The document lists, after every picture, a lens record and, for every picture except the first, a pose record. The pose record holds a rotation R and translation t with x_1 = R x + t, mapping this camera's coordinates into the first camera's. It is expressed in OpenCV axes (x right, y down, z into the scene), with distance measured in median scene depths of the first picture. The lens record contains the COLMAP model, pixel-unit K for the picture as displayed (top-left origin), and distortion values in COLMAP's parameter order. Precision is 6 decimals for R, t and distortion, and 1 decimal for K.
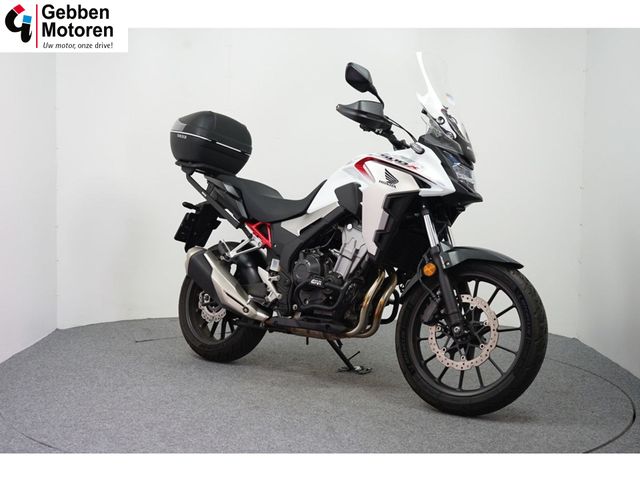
lens RADIAL K [[1017.6, 0, 319.6], [0, 1017.6, 239.3], [0, 0, 1]] dist [0.024447, 0.000000]
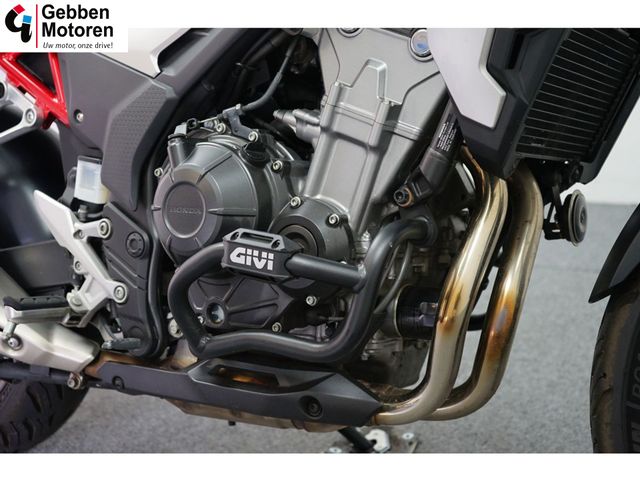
lens RADIAL K [[930.3, 0, 323.1], [0, 930.3, 242.1], [0, 0, 1]] dist [0.028726, 0.000000]
pose [[0.983835, -0.126563, 0.126691, -0.013645], [0.100220, 0.975433, 0.196178, -0.003991], [-0.148407, -0.180310, 0.972350, 0.731603]]
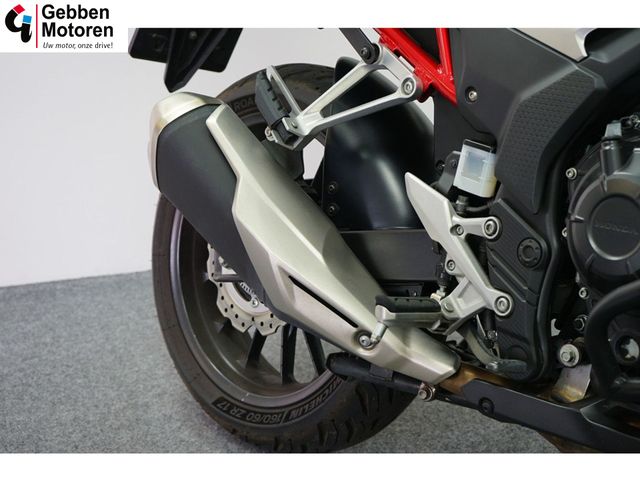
lens RADIAL K [[1101.2, 0, 319.2], [0, 1101.2, 236.8], [0, 0, 1]] dist [-0.037388, 0.000000]
pose [[0.996193, -0.017708, -0.085354, -0.060011], [0.036563, 0.973737, 0.224722, -0.022426], [0.079133, -0.226987, 0.970677, 0.732337]]
